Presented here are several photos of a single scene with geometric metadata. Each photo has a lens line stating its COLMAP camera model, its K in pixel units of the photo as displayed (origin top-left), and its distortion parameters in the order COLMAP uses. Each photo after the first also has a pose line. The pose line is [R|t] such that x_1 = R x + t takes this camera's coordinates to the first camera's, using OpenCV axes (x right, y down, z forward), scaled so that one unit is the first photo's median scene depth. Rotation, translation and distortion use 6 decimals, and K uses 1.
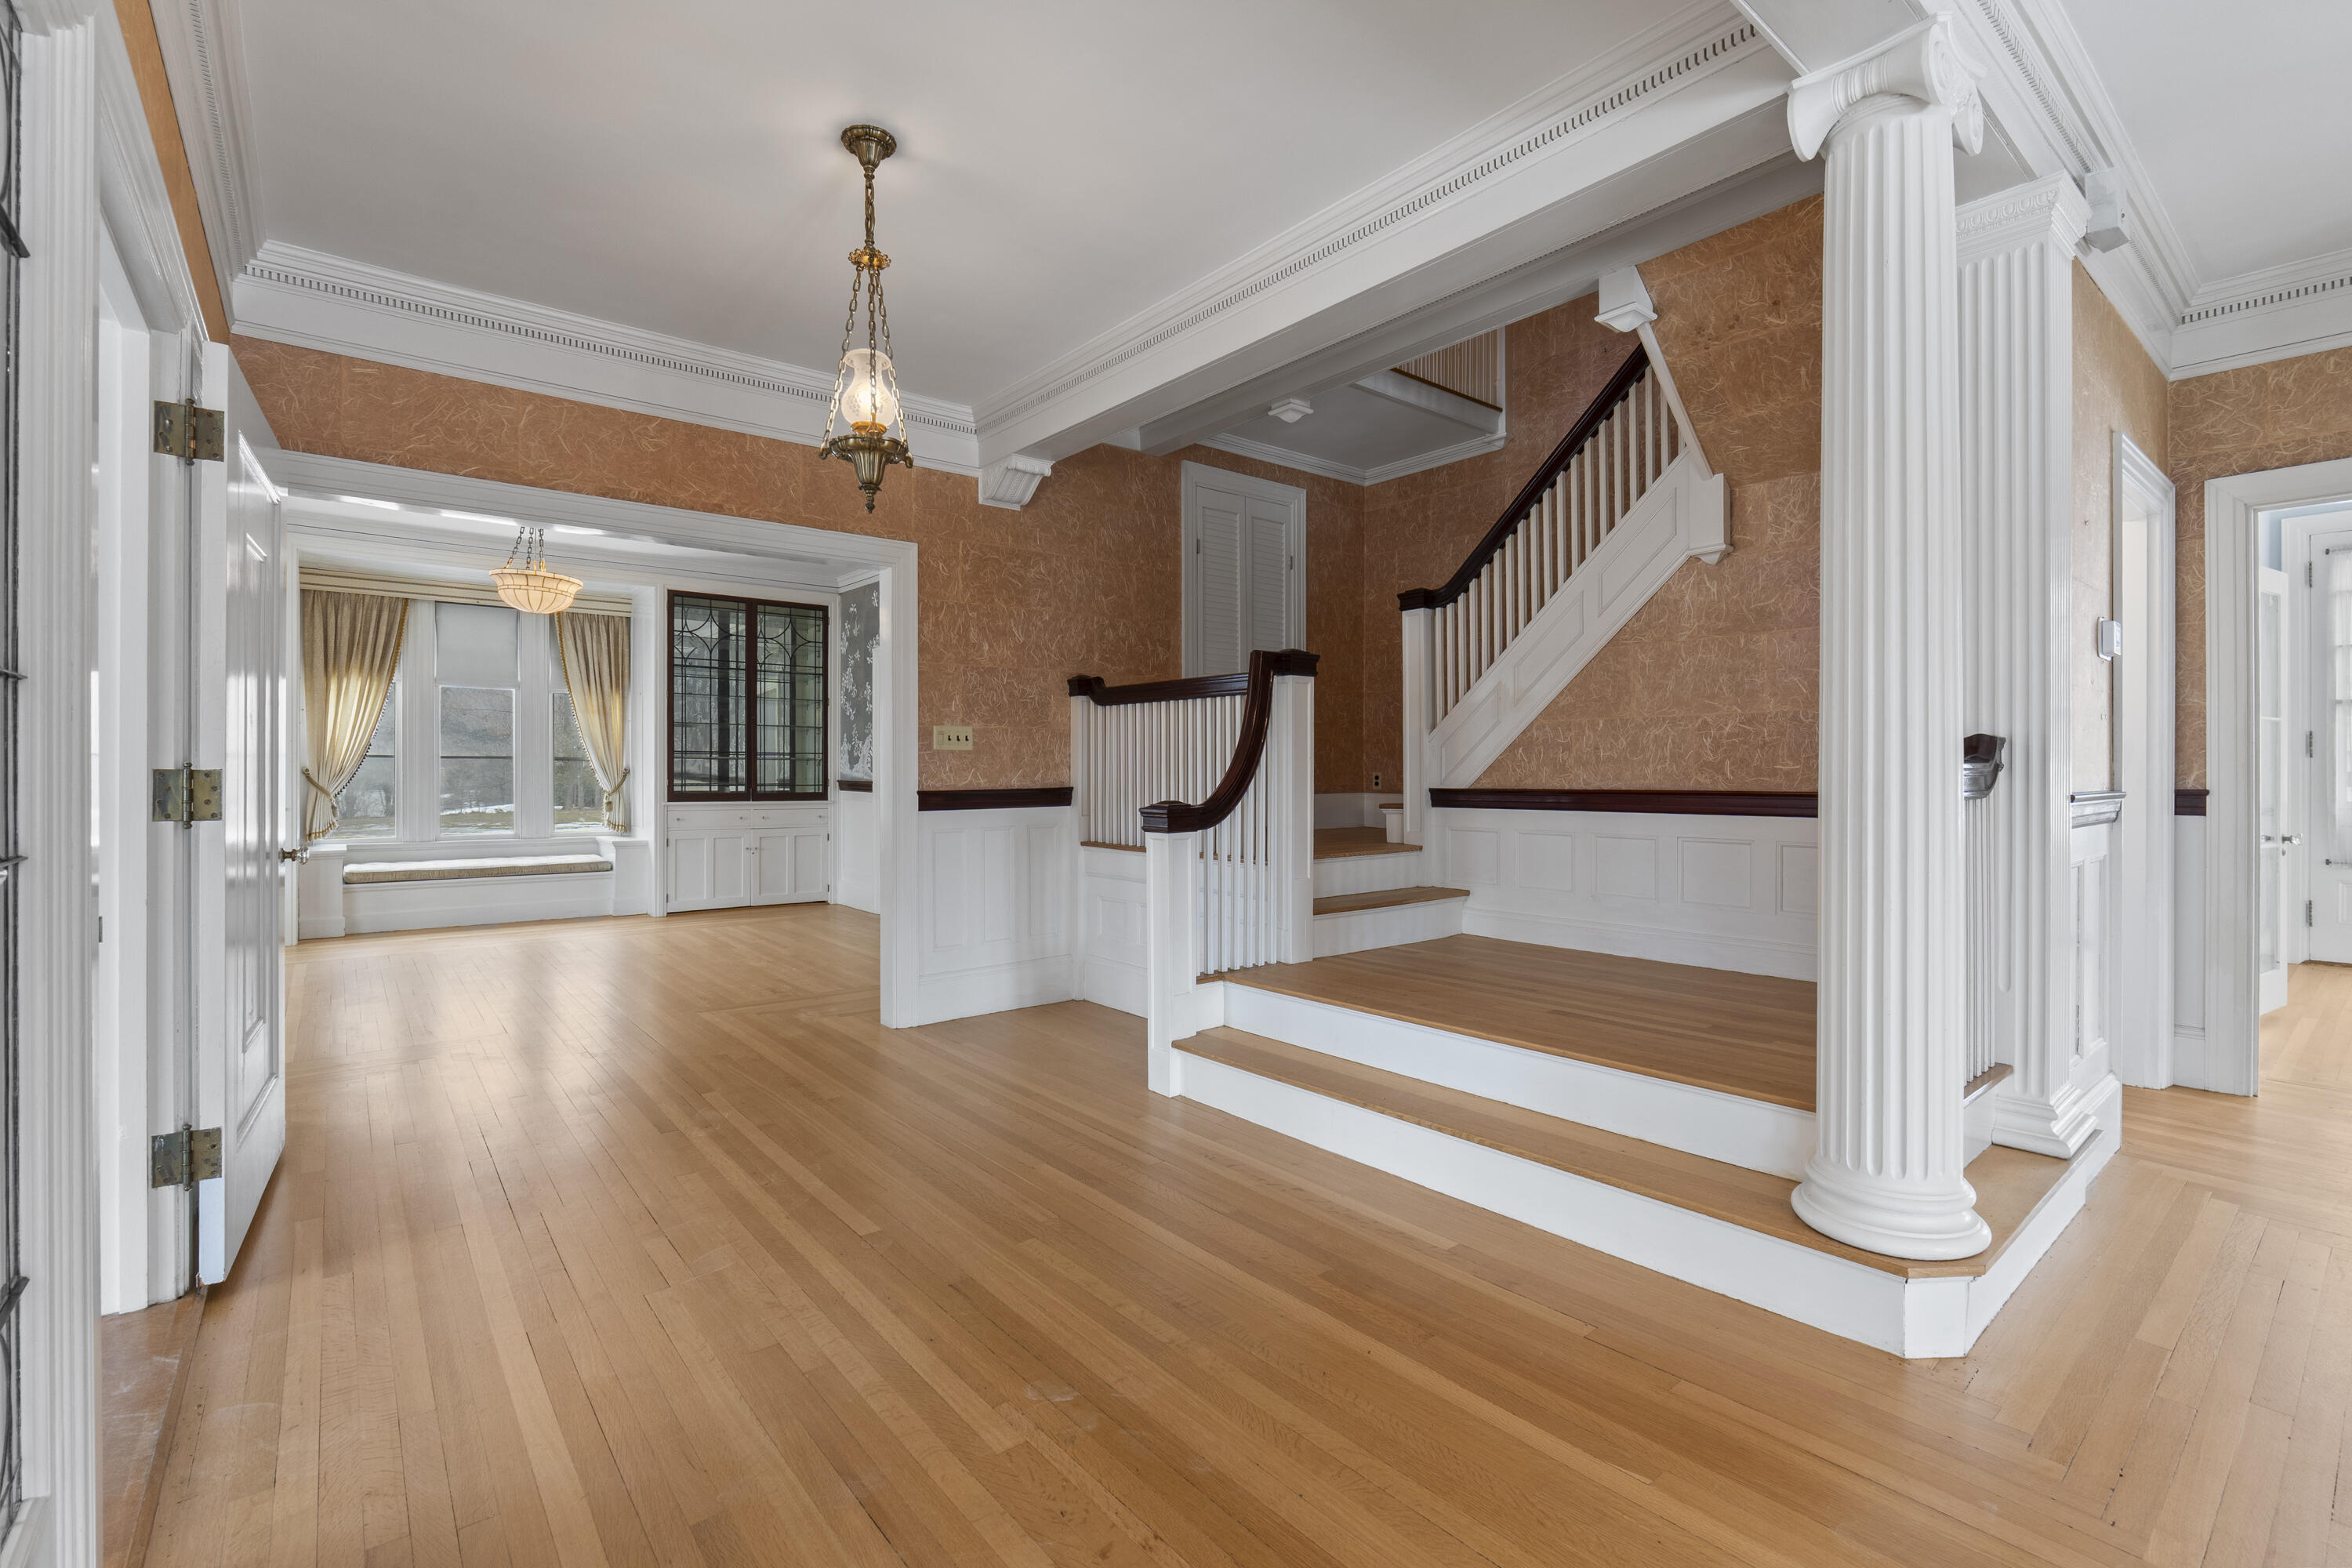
lens RADIAL K [[1041.1, 0, 1163.1], [0, 1041.1, 774.4], [0, 0, 1]] dist [-0.001953, -0.000533]
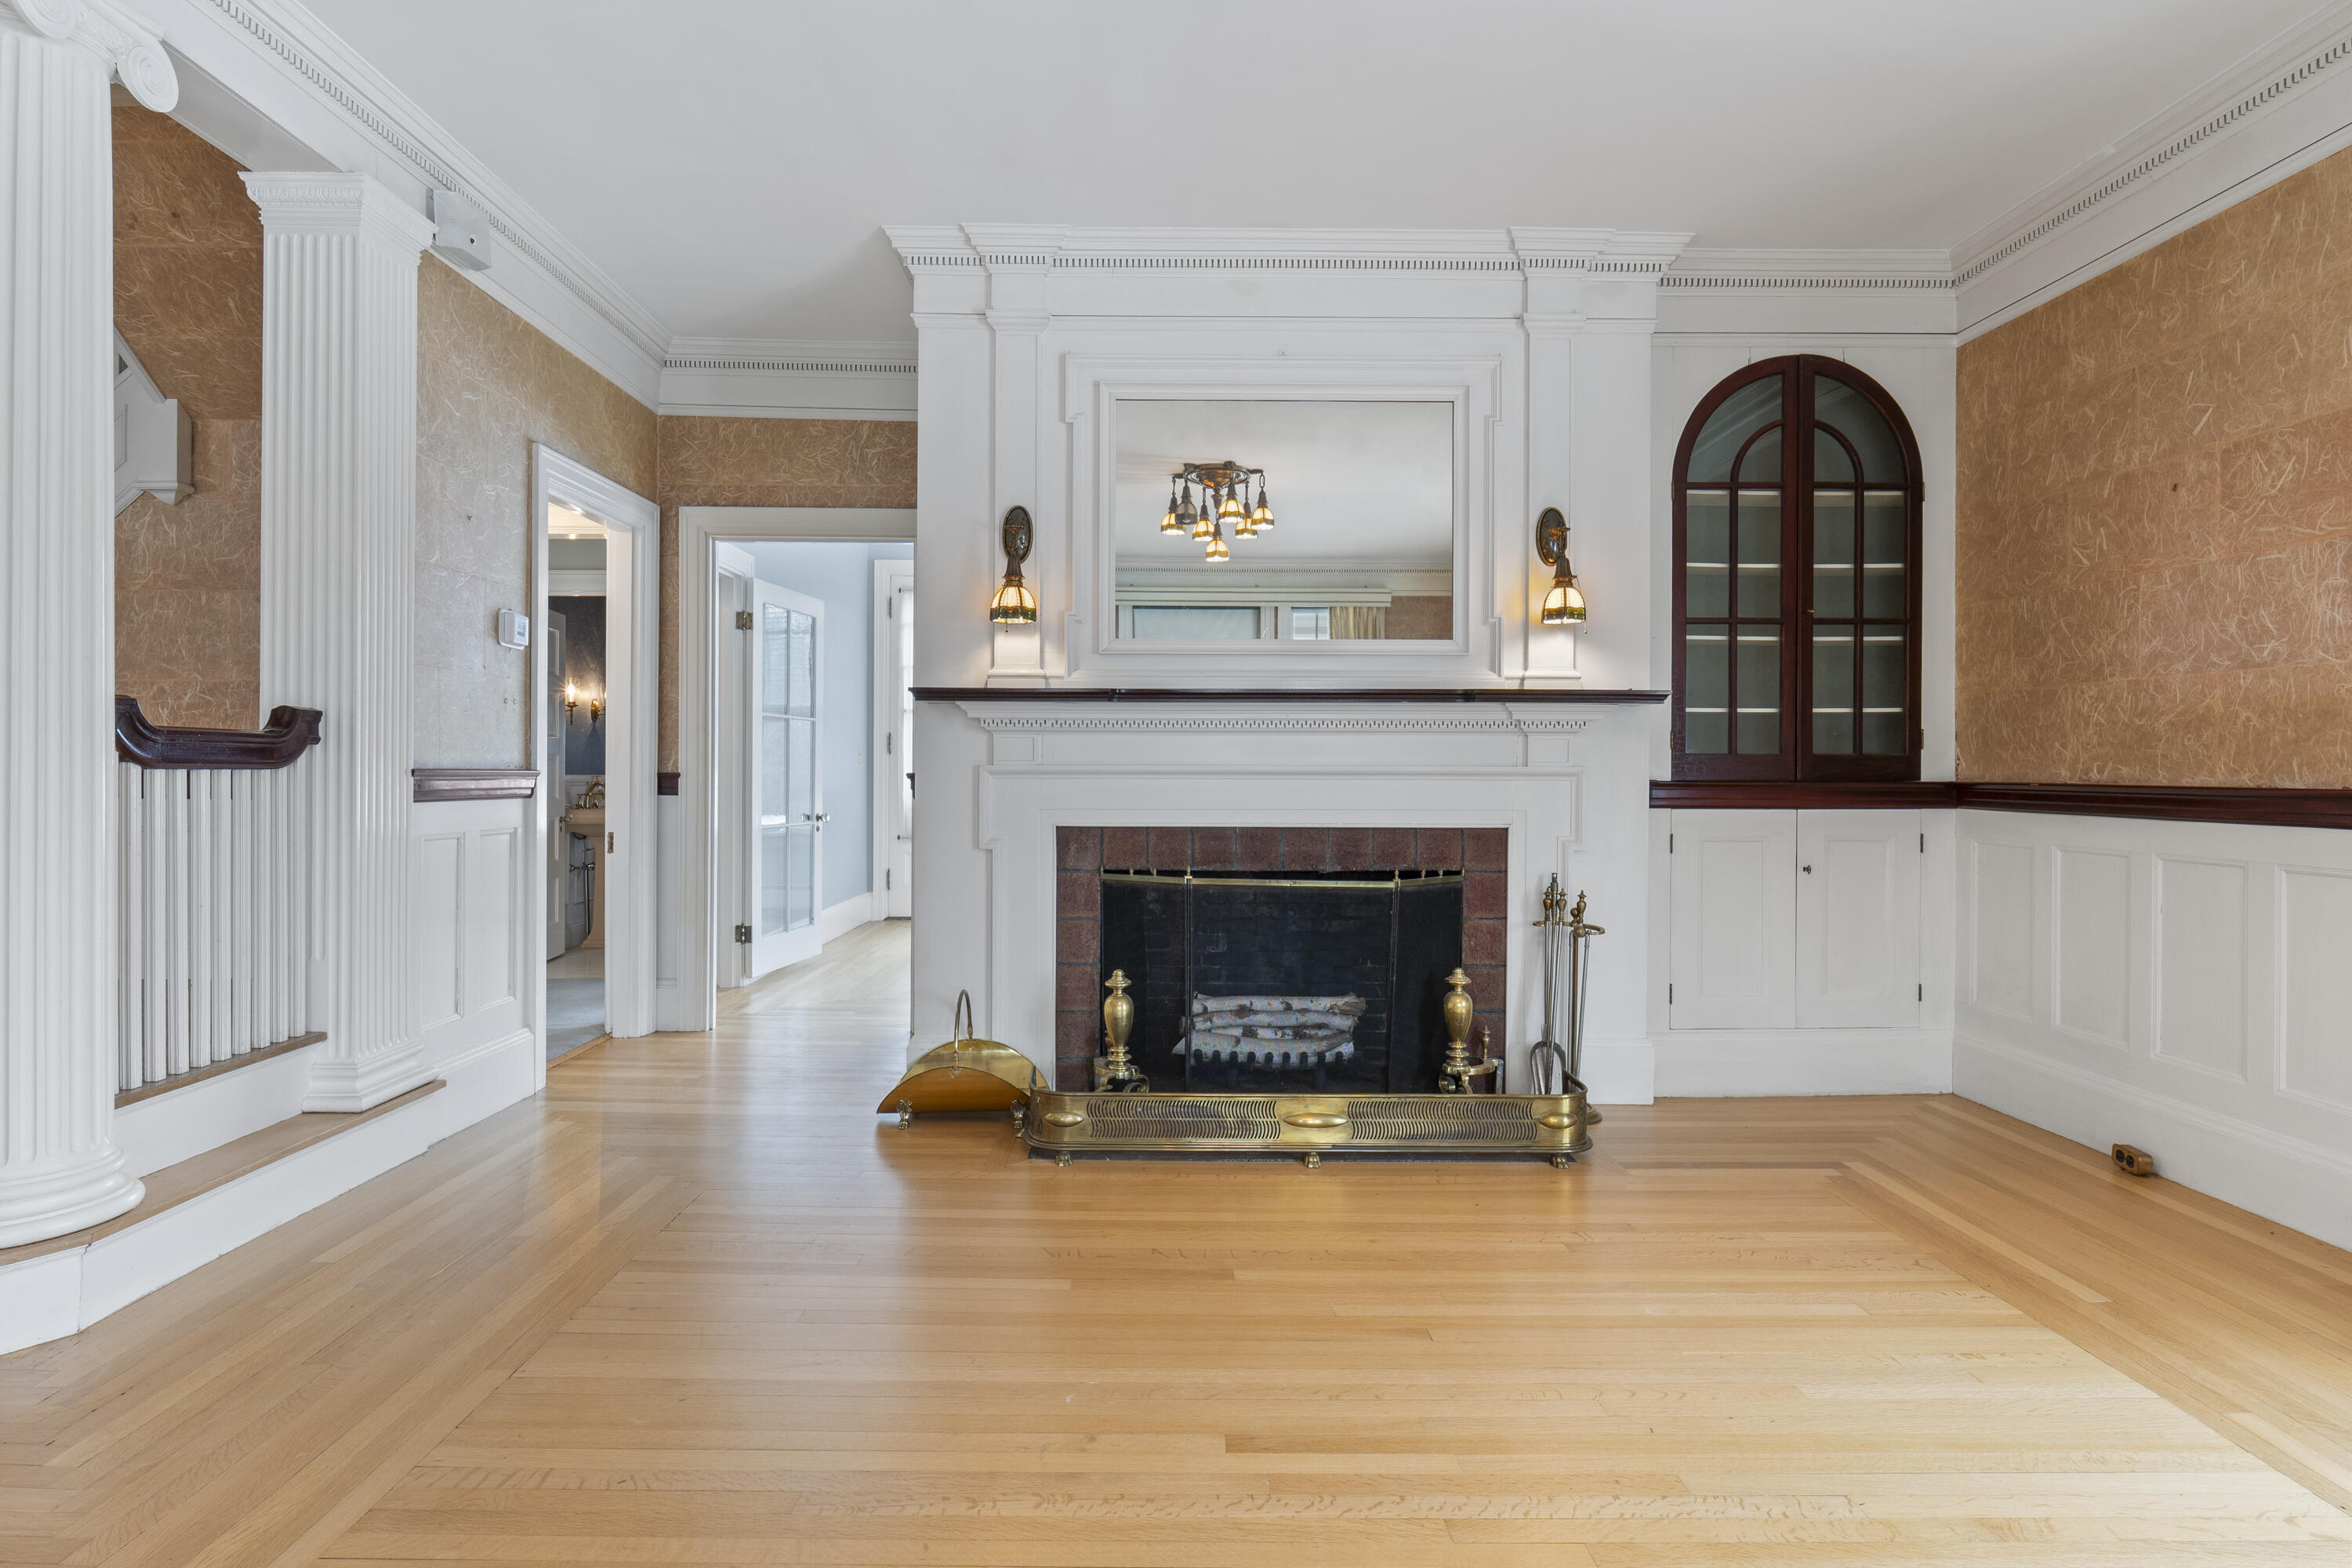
lens RADIAL K [[1218.1, 0, 1176.0], [0, 1218.1, 784.0], [0, 0, 1]] dist [-0.003602, -0.001126]
pose [[0.621086, 0.002262, 0.783739, 0.244507], [-0.008002, 0.999962, 0.003455, 0.015581], [-0.783701, -0.008418, 0.621081, -0.244911]]
